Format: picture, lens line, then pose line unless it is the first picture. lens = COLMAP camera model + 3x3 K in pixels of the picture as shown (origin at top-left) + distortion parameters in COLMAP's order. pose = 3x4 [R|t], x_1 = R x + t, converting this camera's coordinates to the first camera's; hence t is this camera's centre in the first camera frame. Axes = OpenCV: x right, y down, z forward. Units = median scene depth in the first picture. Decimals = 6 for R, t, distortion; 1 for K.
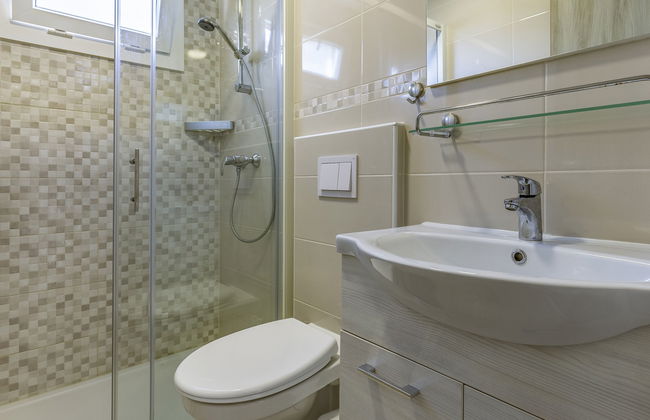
lens RADIAL K [[353.6, 0, 326.4], [0, 353.6, 180.9], [0, 0, 1]] dist [0.006848, -0.001916]
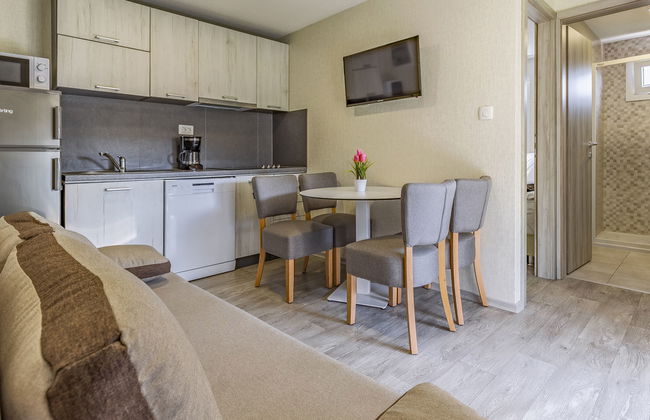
lens RADIAL K [[353.6, 0, 321.1], [0, 353.6, 163.8], [0, 0, 1]] dist [0.006848, -0.001916]
pose [[0.021715, 0.012227, -0.999689, 1.672804], [0.005856, 0.999907, 0.012356, 0.037671], [0.999747, -0.006122, 0.021641, -1.371757]]
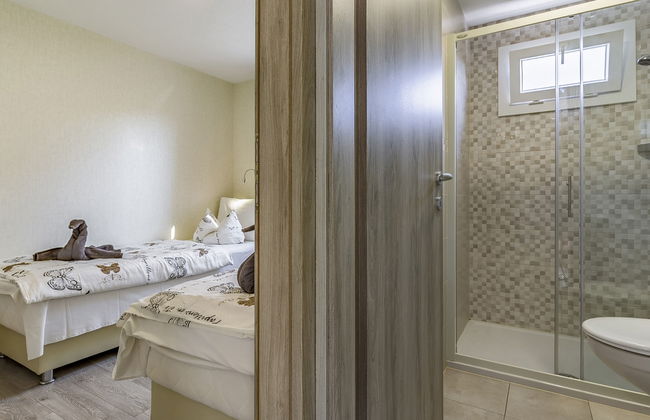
lens RADIAL K [[353.6, 0, 320.4], [0, 353.6, 195.9], [0, 0, 1]] dist [0.006848, -0.001916]
pose [[0.278396, -0.009865, -0.960416, 0.477436], [-0.004217, 0.999925, -0.011493, 0.018390], [0.960457, 0.007250, 0.278334, -0.343557]]
